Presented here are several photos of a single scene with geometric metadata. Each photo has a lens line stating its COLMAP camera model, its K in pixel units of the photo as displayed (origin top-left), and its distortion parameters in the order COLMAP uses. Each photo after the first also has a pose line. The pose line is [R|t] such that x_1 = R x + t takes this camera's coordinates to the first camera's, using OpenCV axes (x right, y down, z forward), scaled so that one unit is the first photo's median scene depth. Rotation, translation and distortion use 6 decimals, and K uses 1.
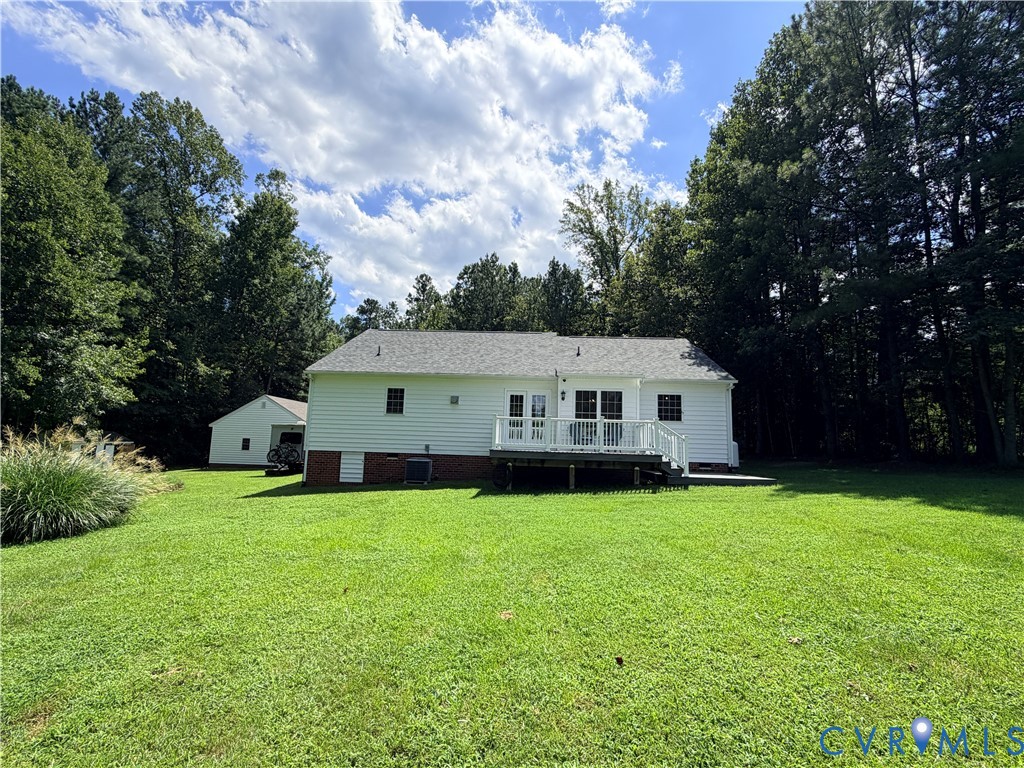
lens RADIAL K [[486.2, 0, 514.6], [0, 486.2, 389.4], [0, 0, 1]] dist [0.005025, 0.000331]
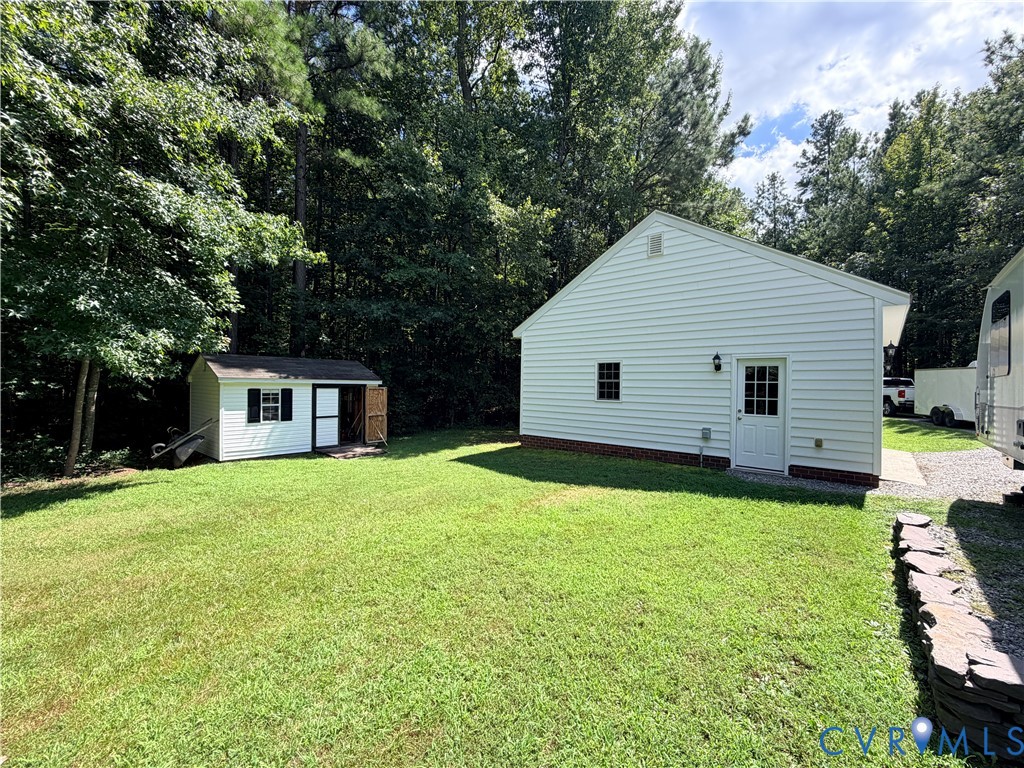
lens RADIAL K [[408.9, 0, 510.5], [0, 408.9, 384.1], [0, 0, 1]] dist [-0.000332, 0.000283]
pose [[0.766455, -0.022563, -0.641902, -0.421922], [0.089121, 0.993452, 0.071494, 0.086981], [0.636085, -0.112004, 0.763447, 0.742717]]
